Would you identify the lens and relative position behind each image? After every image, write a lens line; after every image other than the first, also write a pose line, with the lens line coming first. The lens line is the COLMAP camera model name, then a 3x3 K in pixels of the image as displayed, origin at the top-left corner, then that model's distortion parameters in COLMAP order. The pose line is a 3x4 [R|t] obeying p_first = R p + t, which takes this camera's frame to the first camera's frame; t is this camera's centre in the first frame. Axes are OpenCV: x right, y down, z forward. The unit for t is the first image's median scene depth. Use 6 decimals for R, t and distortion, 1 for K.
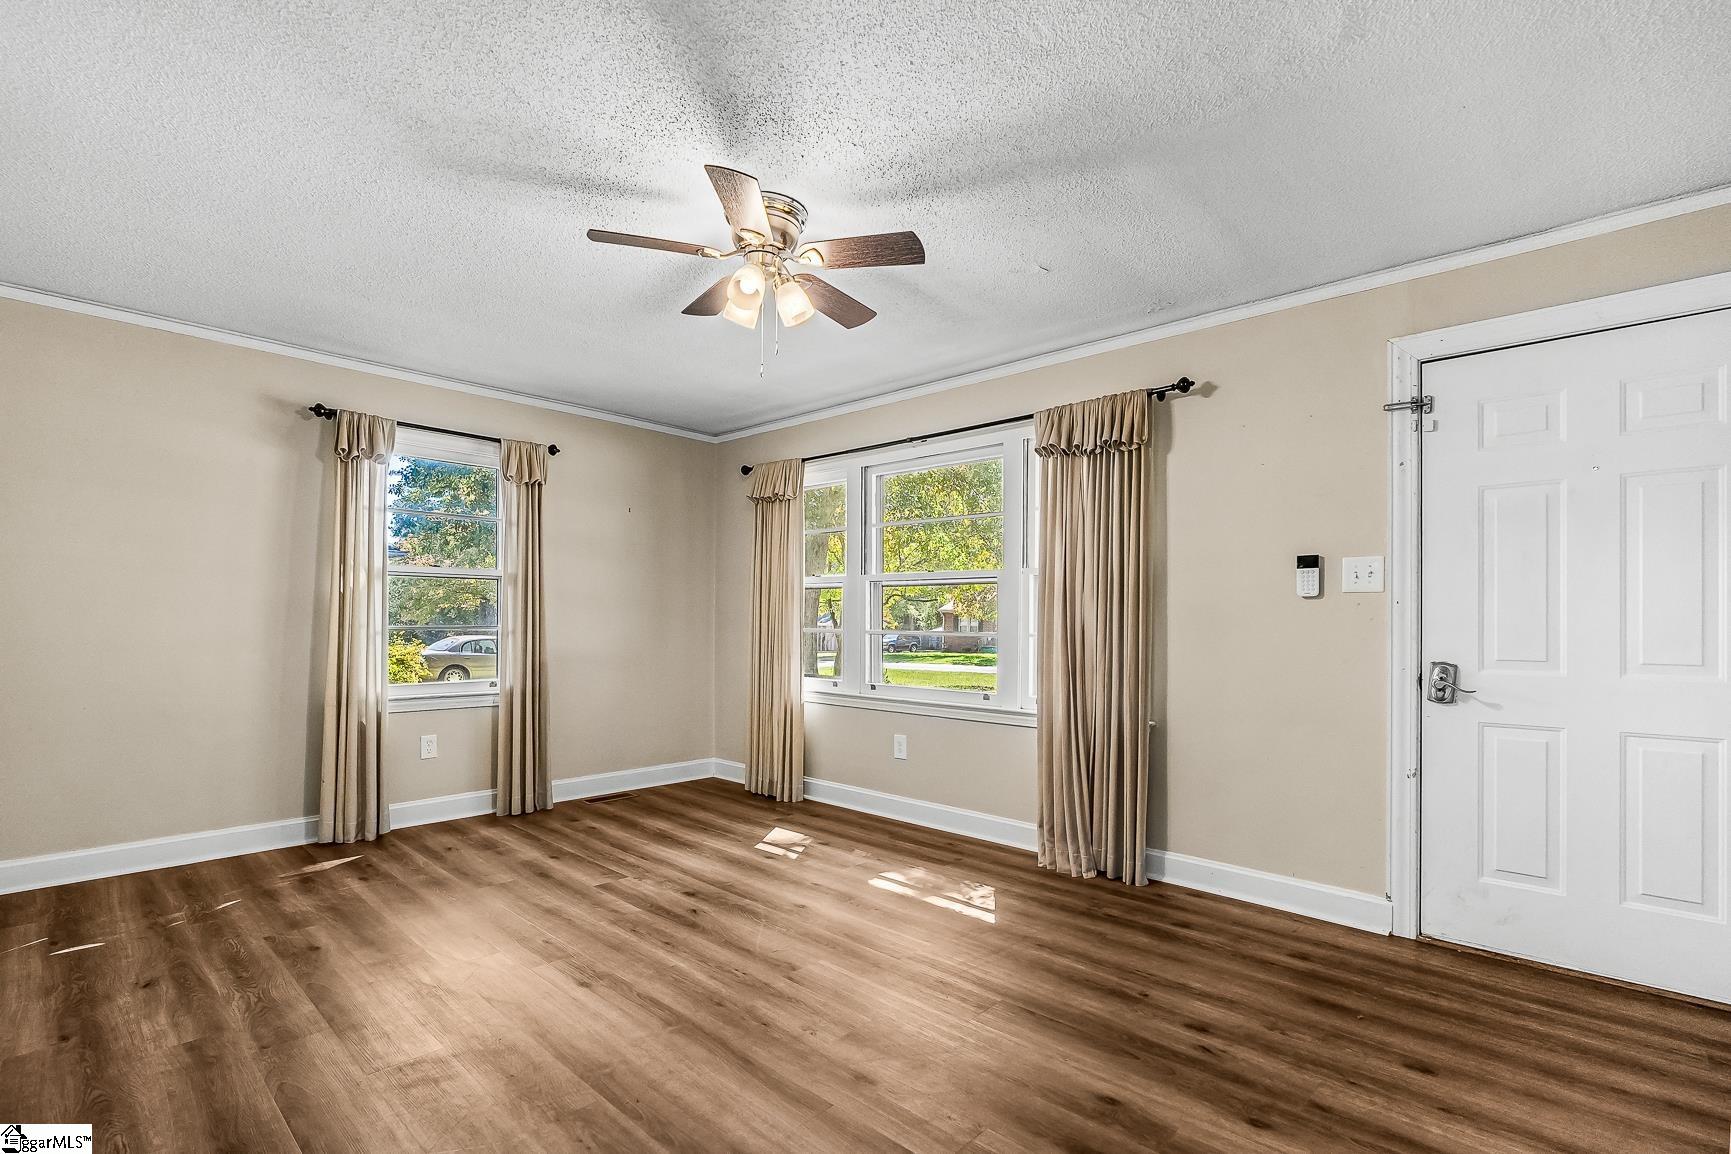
lens RADIAL K [[784.2, 0, 867.8], [0, 784.2, 617.3], [0, 0, 1]] dist [-0.009719, 0.001007]
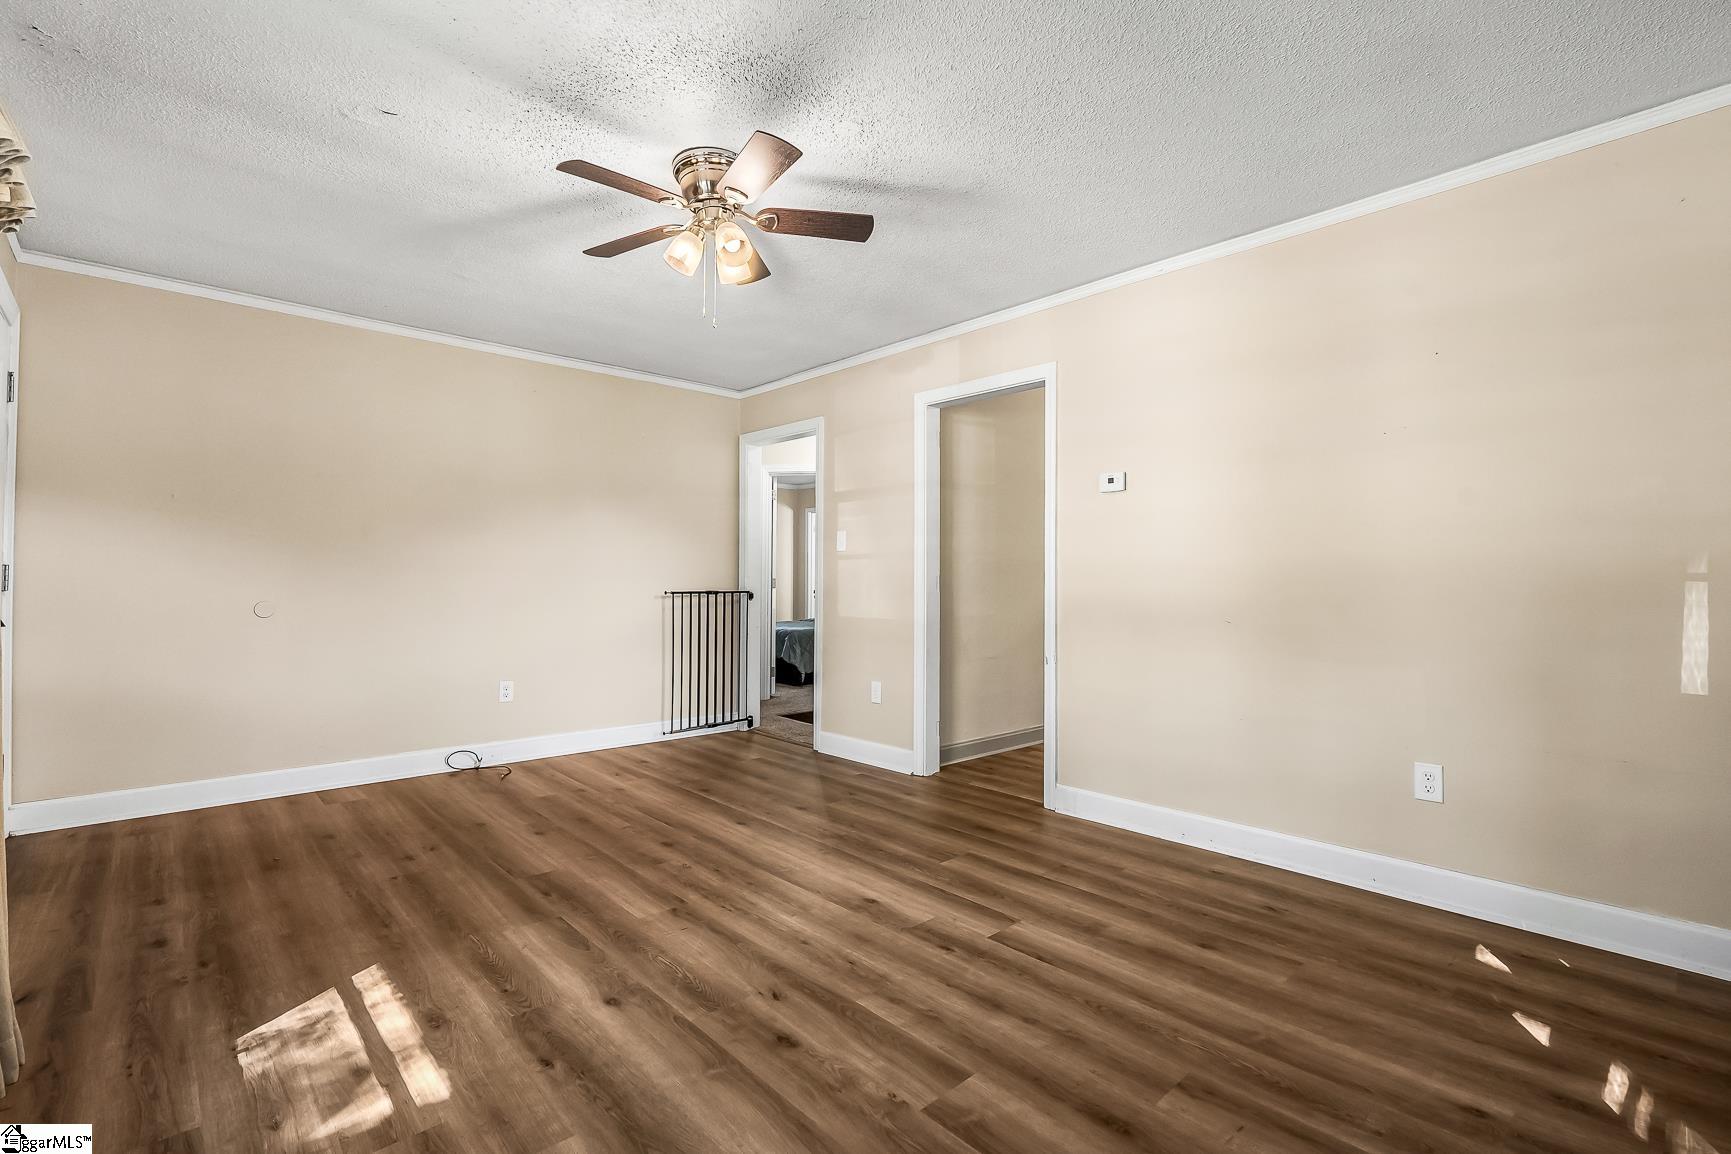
lens RADIAL K [[784.2, 0, 867.3], [0, 784.2, 578.5], [0, 0, 1]] dist [-0.009719, 0.001007]
pose [[-0.996992, -0.014390, 0.076160, -0.339982], [-0.015426, 0.999796, -0.013024, 0.028001], [-0.075957, -0.014160, -0.997011, 1.638437]]
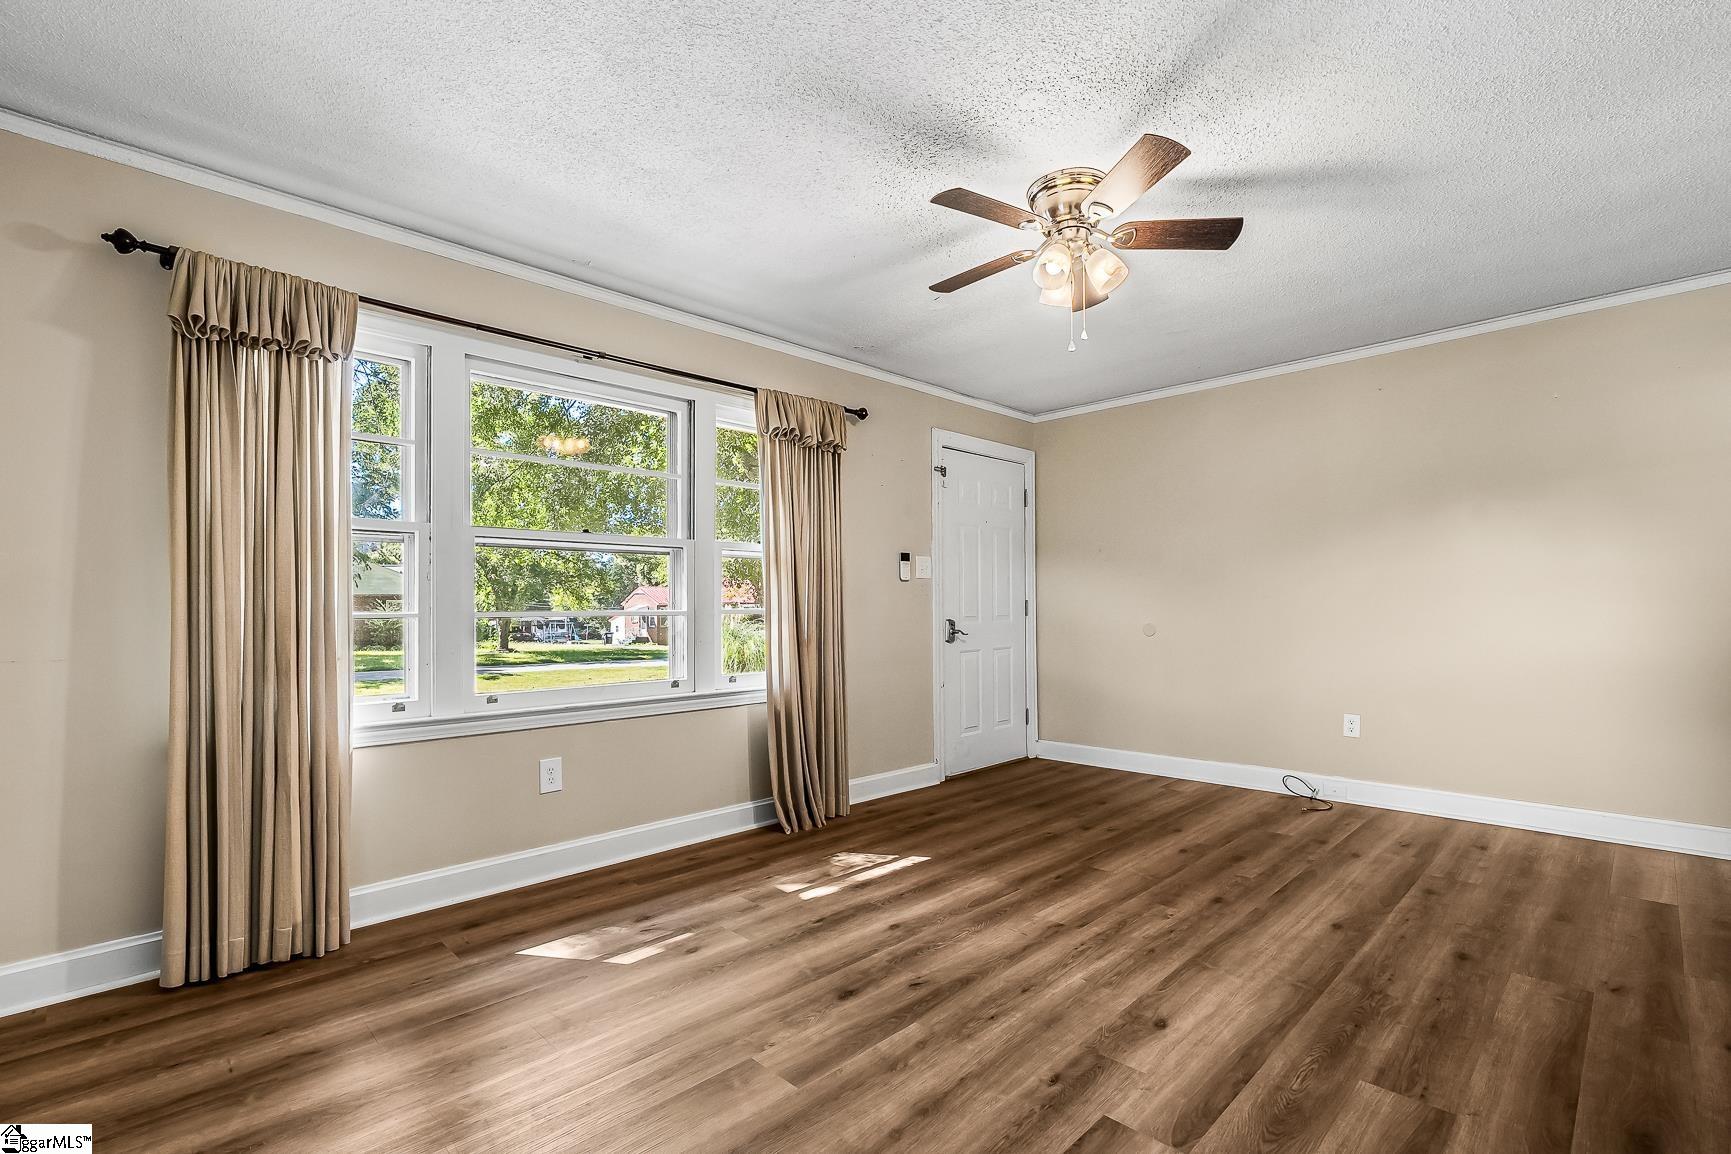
lens RADIAL K [[784.2, 0, 862.3], [0, 784.2, 603.6], [0, 0, 1]] dist [-0.009719, 0.001007]
pose [[0.047310, -0.004622, 0.998870, -0.948378], [0.002751, 0.999986, 0.004497, 0.011653], [-0.998876, 0.002535, 0.047322, 1.001267]]
